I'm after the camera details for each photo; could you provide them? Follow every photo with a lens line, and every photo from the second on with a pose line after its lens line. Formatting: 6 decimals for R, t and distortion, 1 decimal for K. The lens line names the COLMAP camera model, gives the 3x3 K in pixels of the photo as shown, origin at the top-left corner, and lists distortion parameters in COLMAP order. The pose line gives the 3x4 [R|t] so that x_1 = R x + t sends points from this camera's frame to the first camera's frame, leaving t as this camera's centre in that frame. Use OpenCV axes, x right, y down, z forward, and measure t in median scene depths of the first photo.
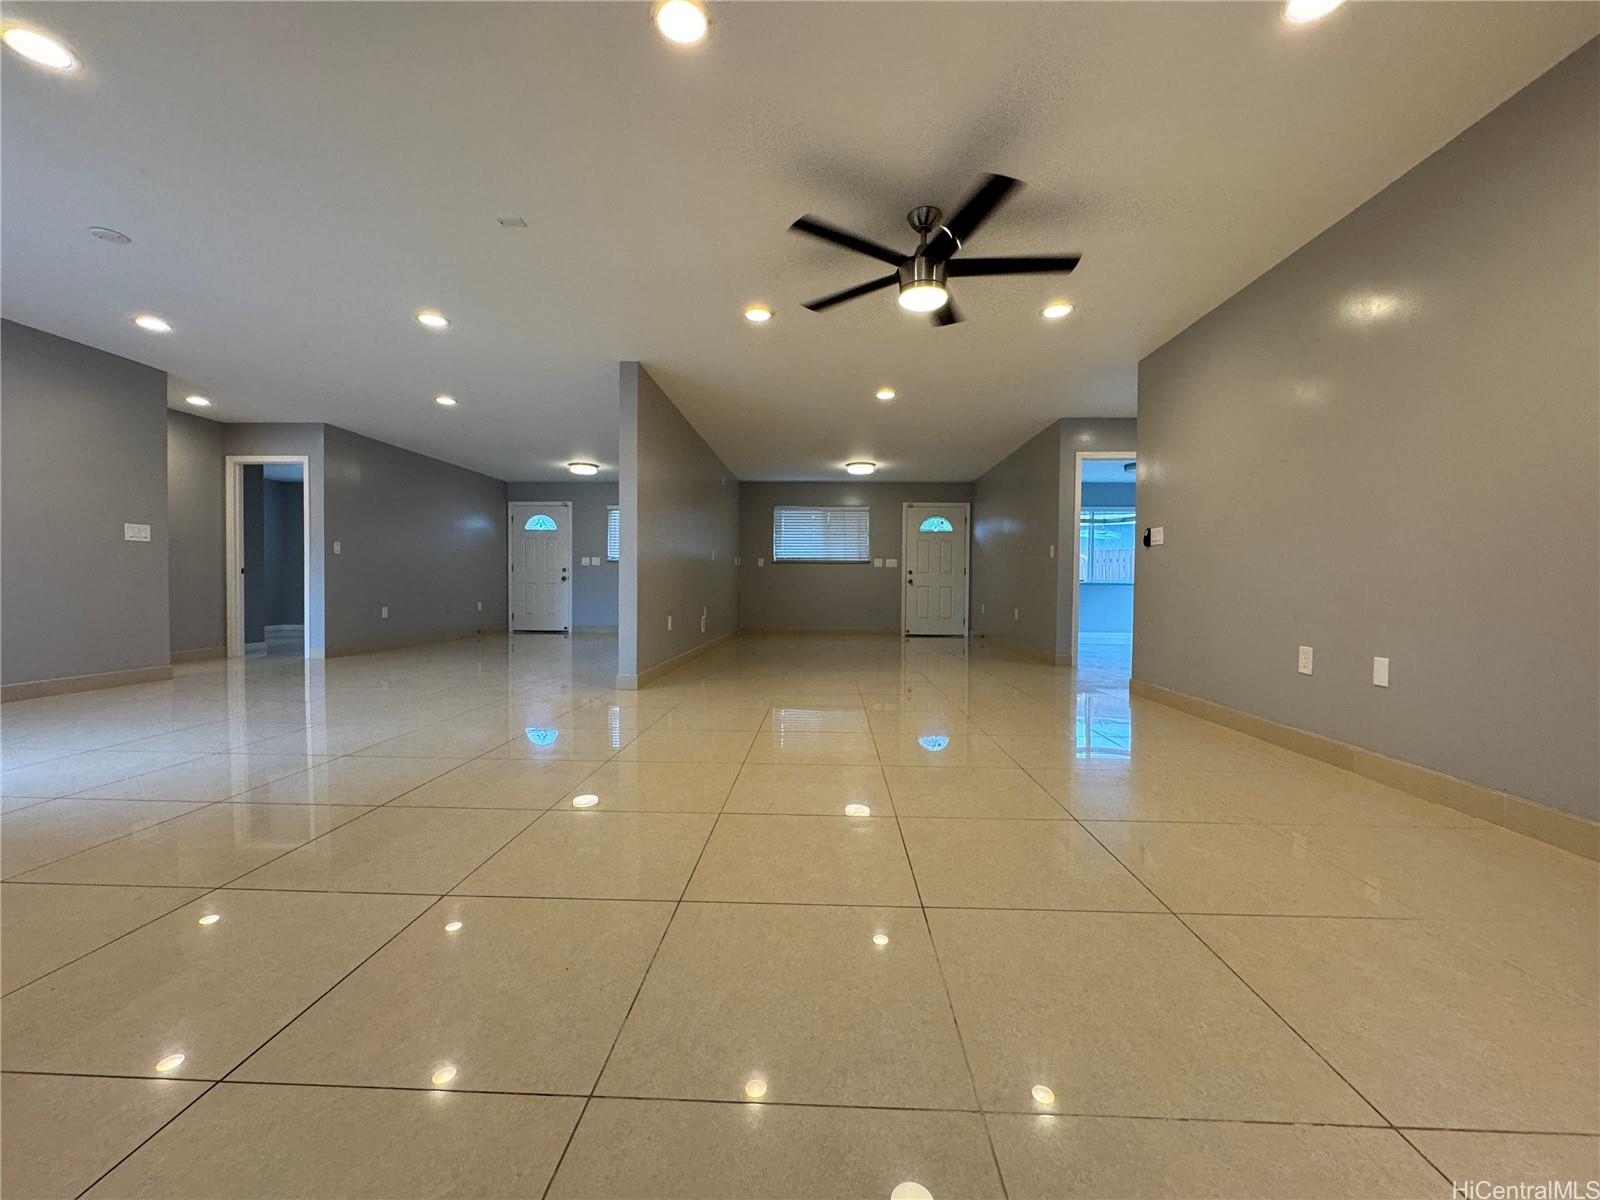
lens RADIAL K [[635.7, 0, 795.4], [0, 635.7, 598.6], [0, 0, 1]] dist [-0.000436, -0.000425]
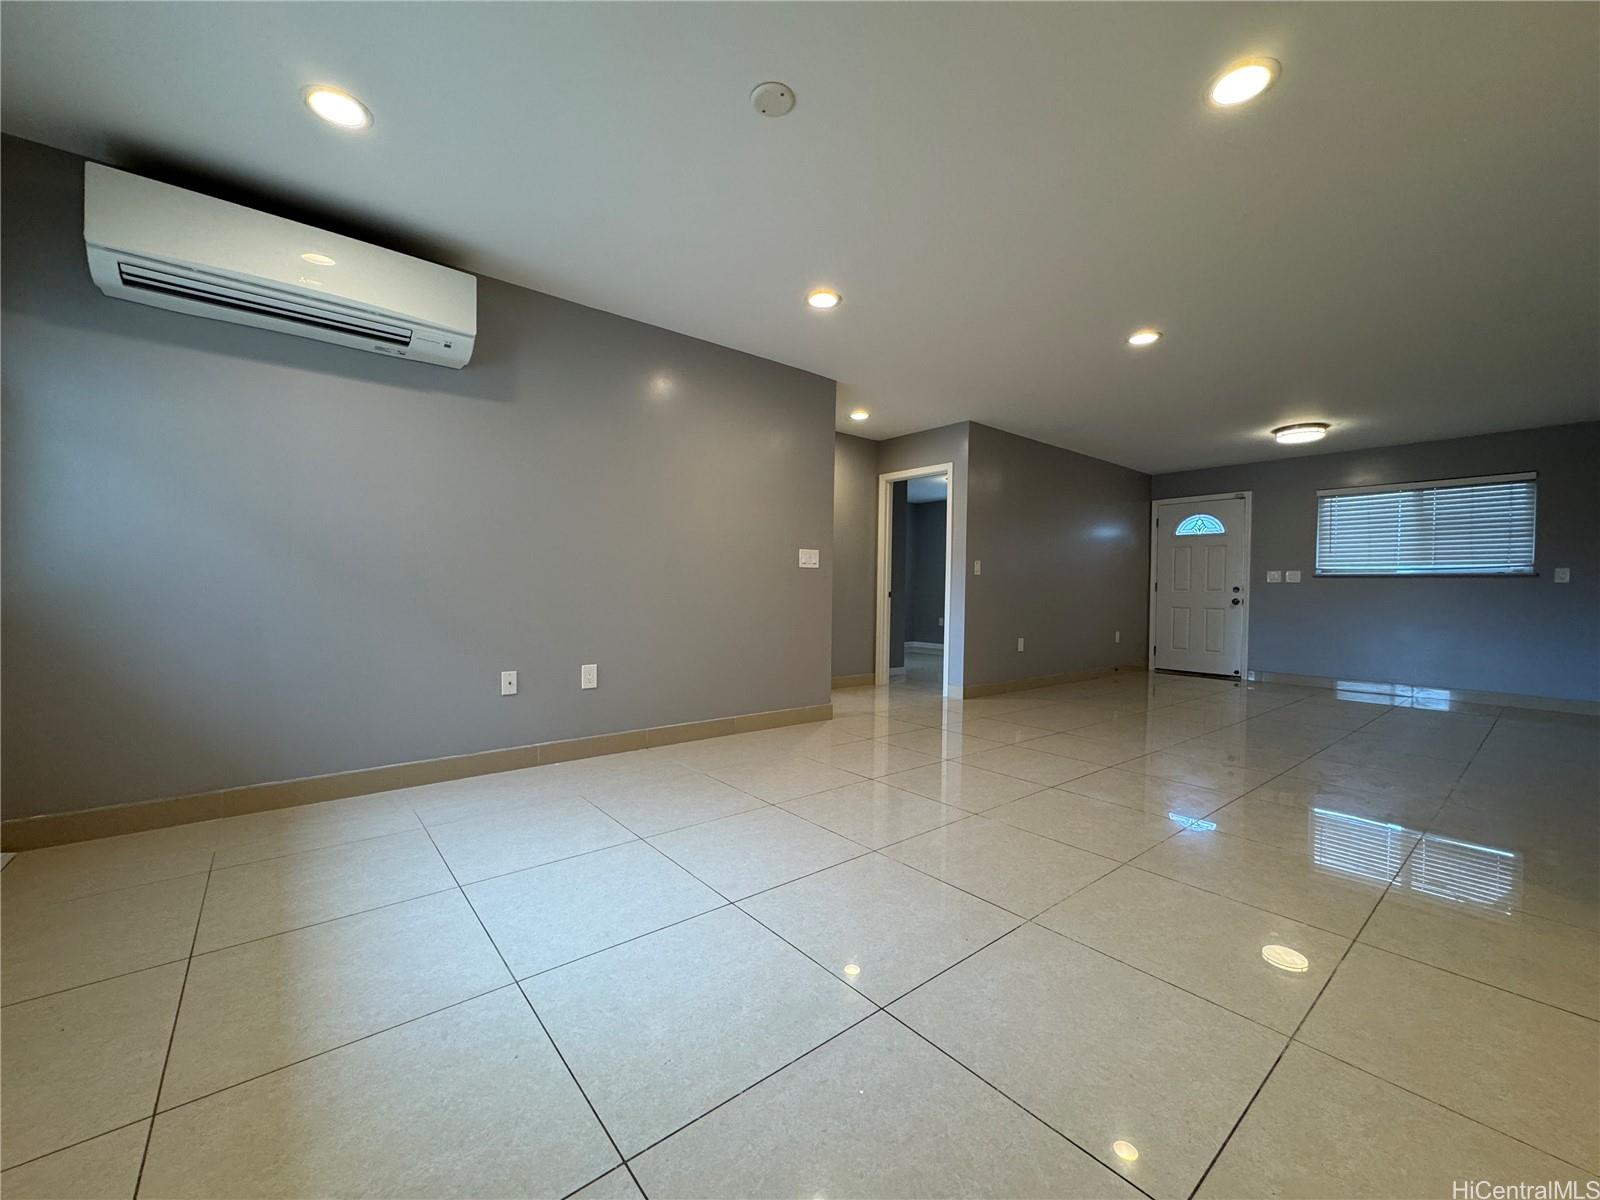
lens RADIAL K [[635.7, 0, 803.1], [0, 635.7, 601.3], [0, 0, 1]] dist [-0.000436, -0.000425]
pose [[0.666402, 0.015292, -0.745436, -0.241517], [-0.026058, 0.999657, -0.002788, -0.026698], [0.745137, 0.021283, 0.666572, 0.263808]]
